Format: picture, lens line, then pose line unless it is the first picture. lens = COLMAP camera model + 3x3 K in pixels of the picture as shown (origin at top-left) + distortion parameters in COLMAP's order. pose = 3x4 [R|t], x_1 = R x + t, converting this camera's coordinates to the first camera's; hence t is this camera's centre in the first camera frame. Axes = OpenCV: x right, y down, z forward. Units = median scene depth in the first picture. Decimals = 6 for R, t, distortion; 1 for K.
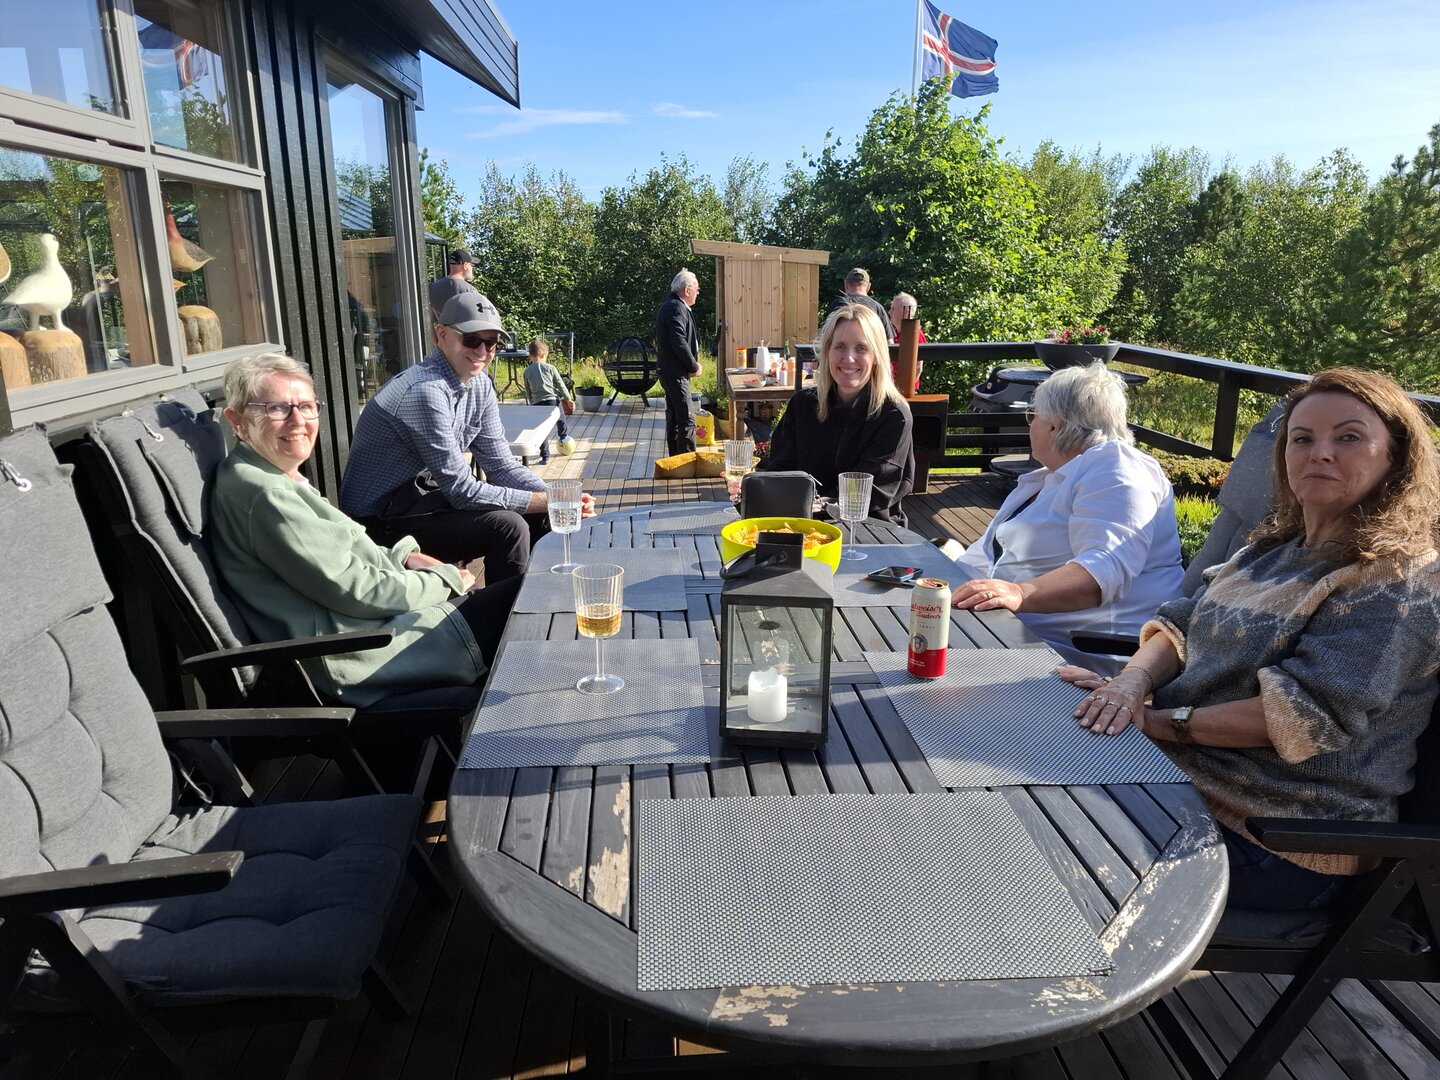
lens RADIAL K [[1002.7, 0, 720.0], [0, 1002.7, 540.0], [0, 0, 1]] dist [0.079804, -0.078300]
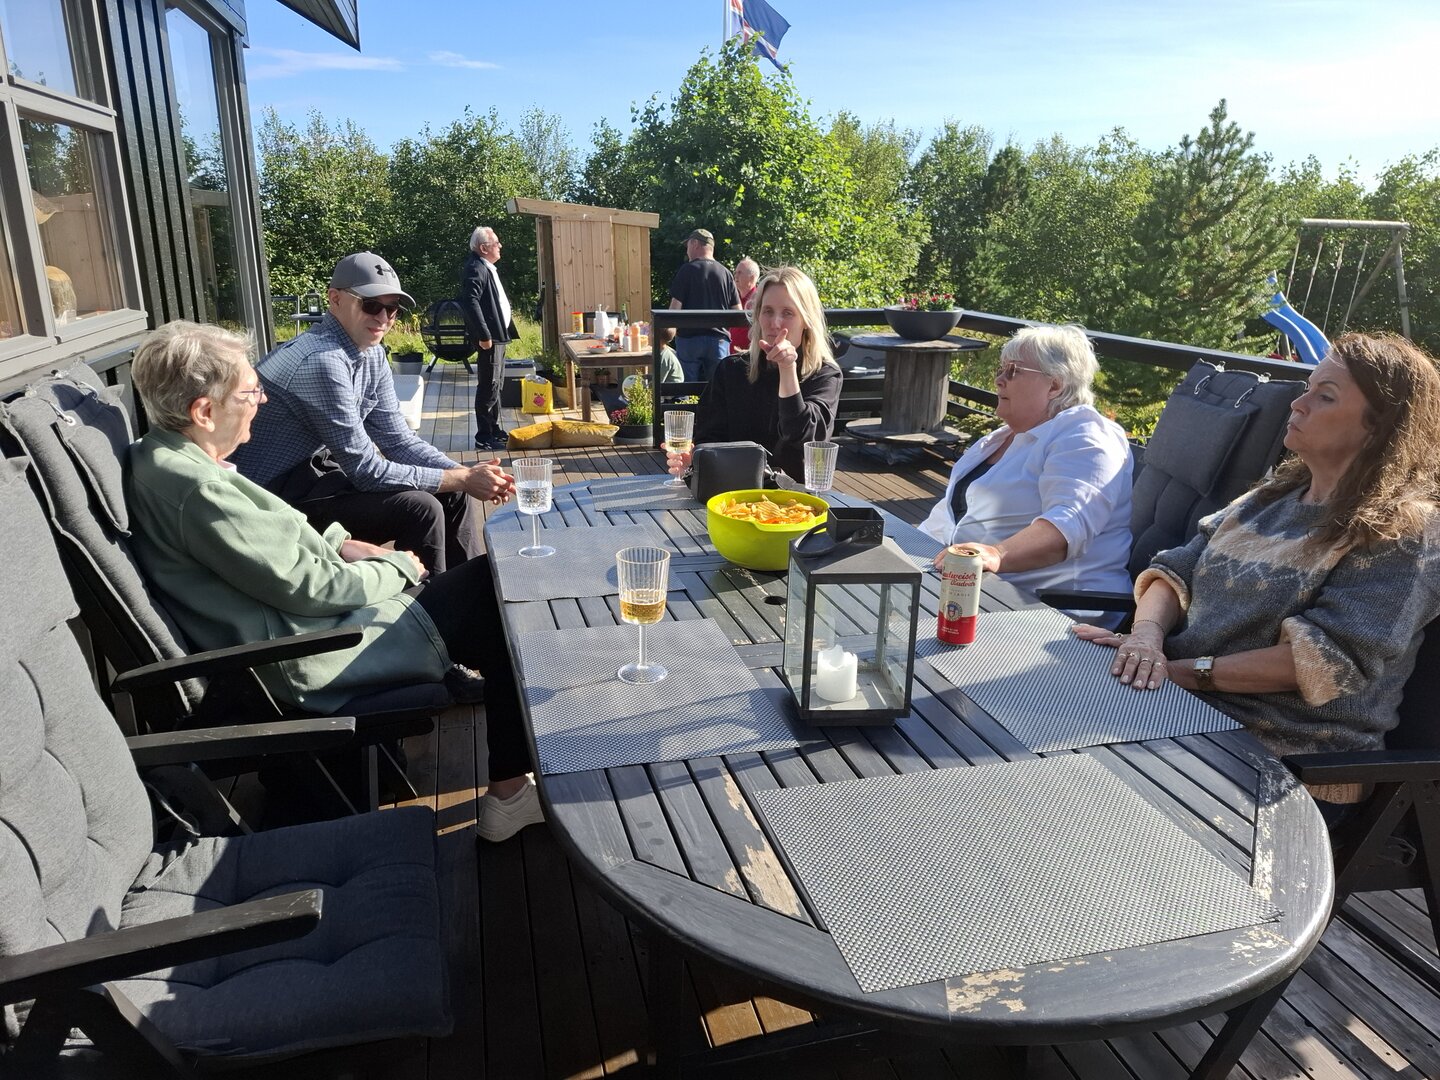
lens RADIAL K [[1002.7, 0, 720.0], [0, 1002.7, 540.0], [0, 0, 1]] dist [0.079804, -0.078300]
pose [[0.980687, -0.043063, 0.190784, -0.167232], [0.036520, 0.998622, 0.037680, -0.011705], [-0.192144, -0.029985, 0.980909, 0.041038]]
